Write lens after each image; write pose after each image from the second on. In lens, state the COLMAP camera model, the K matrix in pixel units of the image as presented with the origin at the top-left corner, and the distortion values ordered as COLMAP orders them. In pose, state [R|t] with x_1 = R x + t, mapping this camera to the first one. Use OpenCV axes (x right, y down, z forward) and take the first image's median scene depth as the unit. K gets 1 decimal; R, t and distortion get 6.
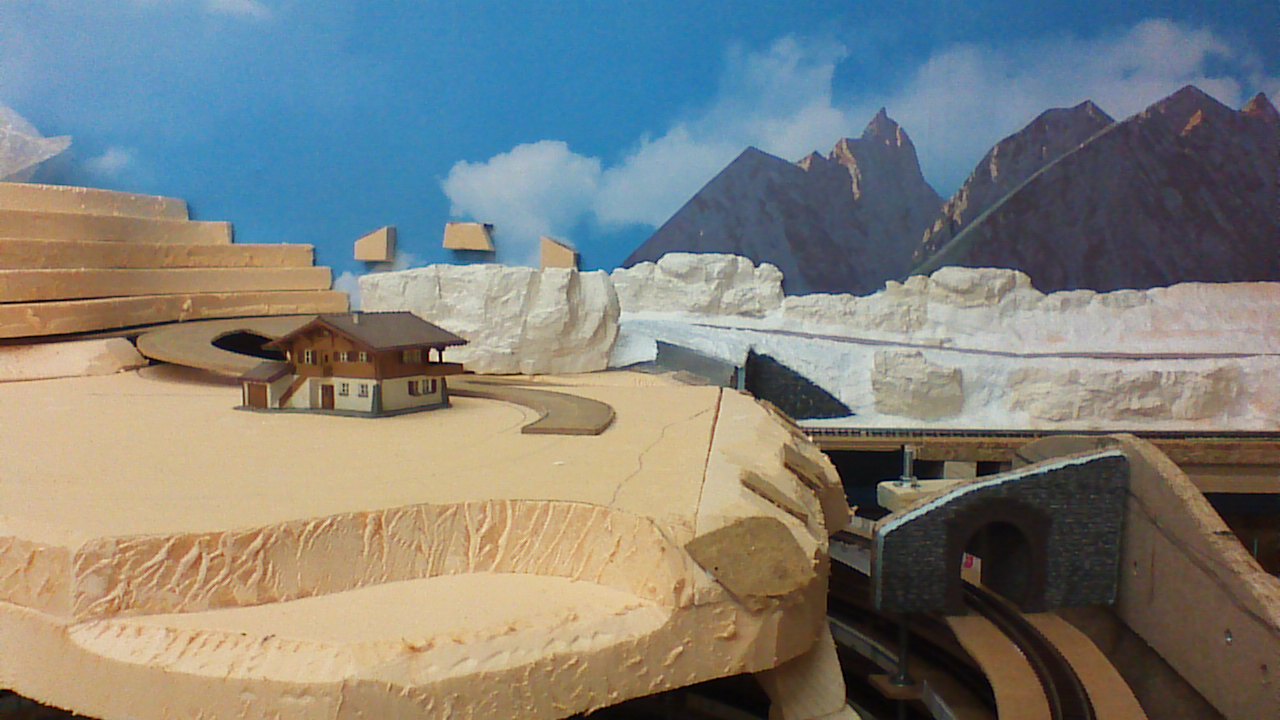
lens RADIAL K [[1099.5, 0, 648.6], [0, 1099.5, 386.5], [0, 0, 1]] dist [0.052337, -0.169922]
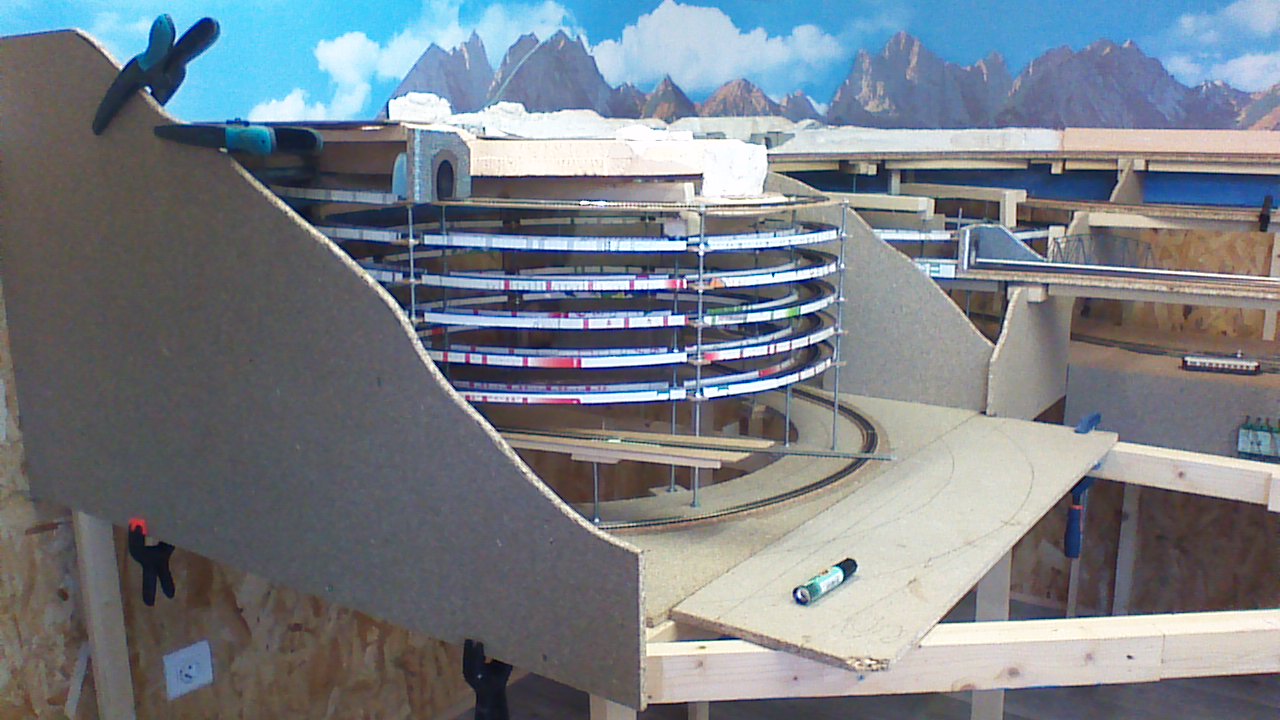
lens RADIAL K [[1099.5, 0, 648.6], [0, 1099.5, 386.5], [0, 0, 1]] dist [0.052337, -0.169922]
pose [[0.502992, -0.199108, 0.841044, -1.621160], [0.100450, 0.979976, 0.171923, 0.108006], [-0.858434, -0.001993, 0.512920, -0.445024]]
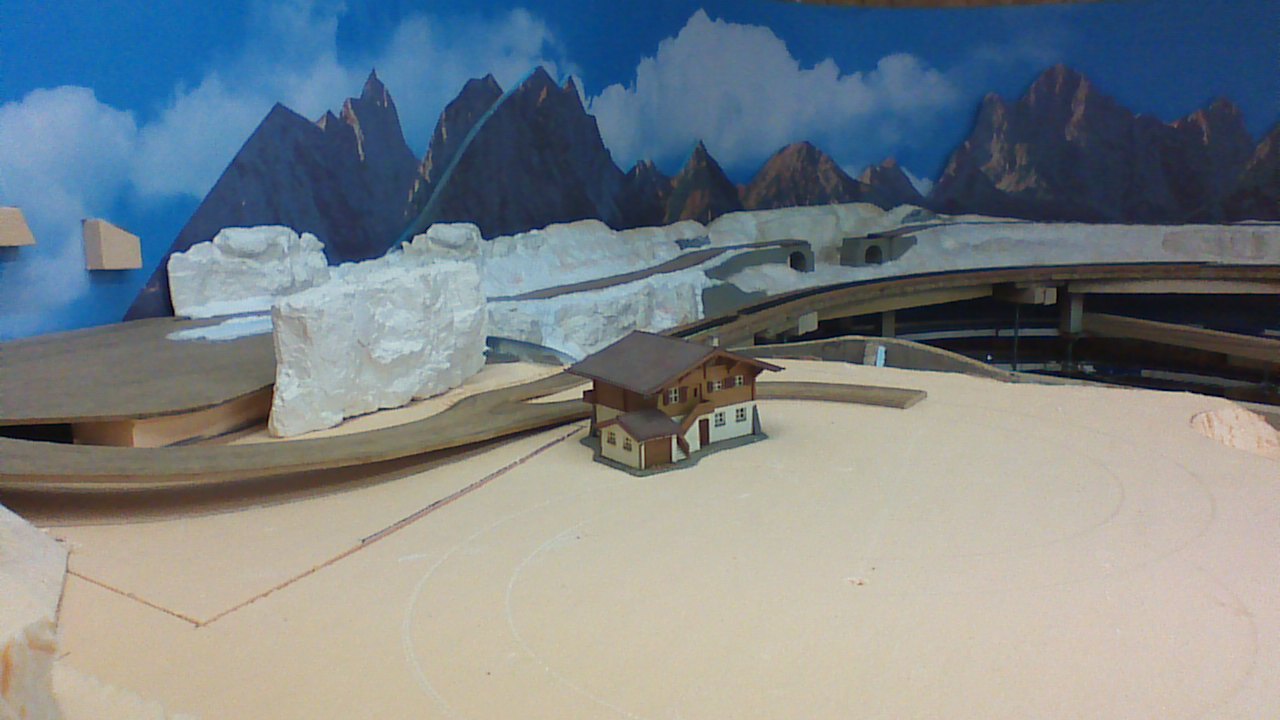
lens RADIAL K [[1099.5, 0, 648.6], [0, 1099.5, 386.5], [0, 0, 1]] dist [0.052337, -0.169922]
pose [[0.390003, -0.199891, 0.898856, -0.639459], [0.121065, 0.978811, 0.165143, -0.105250], [-0.912820, 0.044414, 0.405939, 0.379107]]
